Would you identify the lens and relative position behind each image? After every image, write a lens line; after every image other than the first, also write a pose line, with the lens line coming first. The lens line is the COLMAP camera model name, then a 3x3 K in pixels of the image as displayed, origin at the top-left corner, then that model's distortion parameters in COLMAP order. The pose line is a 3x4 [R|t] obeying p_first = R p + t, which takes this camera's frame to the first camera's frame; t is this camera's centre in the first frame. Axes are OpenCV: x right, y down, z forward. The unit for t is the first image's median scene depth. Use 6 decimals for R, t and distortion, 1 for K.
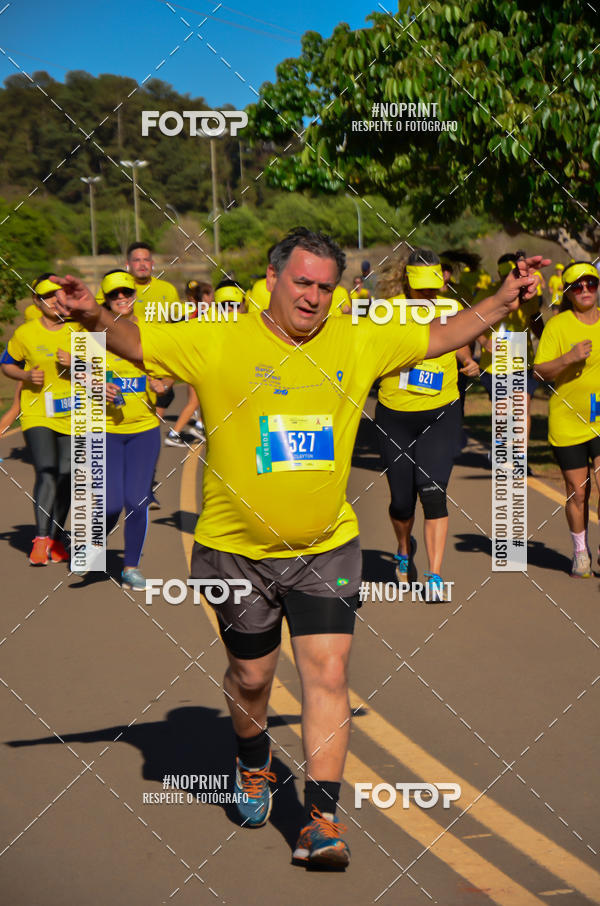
lens RADIAL K [[6686.3, 0, 247.9], [0, 6686.3, 397.5], [0, 0, 1]] dist [8.349912, 75.379016]
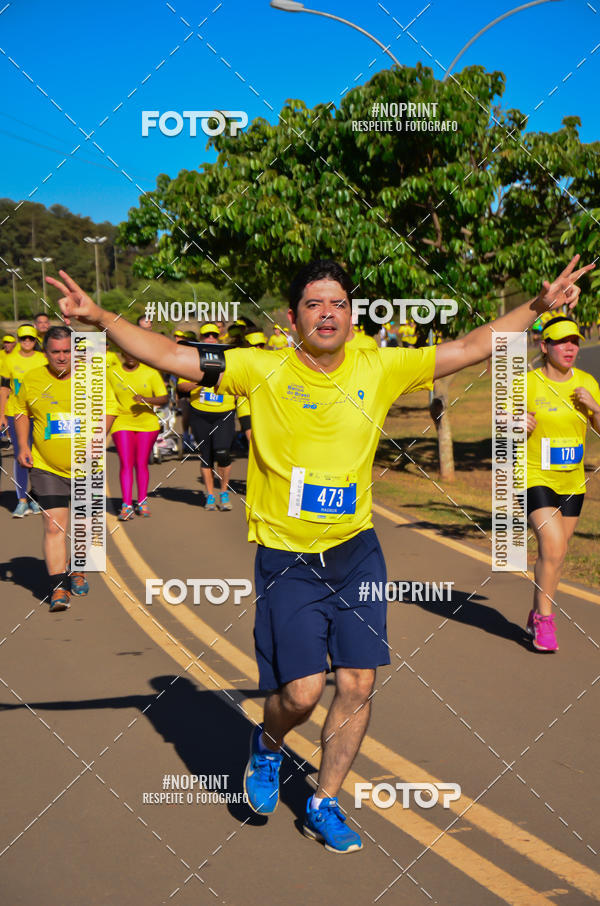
lens RADIAL K [[5402.1, 0, 273.7], [0, 5402.1, 397.6], [0, 0, 1]] dist [6.727519, 7.750131]
pose [[0.999801, 0.001224, 0.019908, 0.009997], [-0.001105, 0.999982, -0.005980, 0.003137], [-0.019915, 0.005957, 0.999784, -0.213453]]
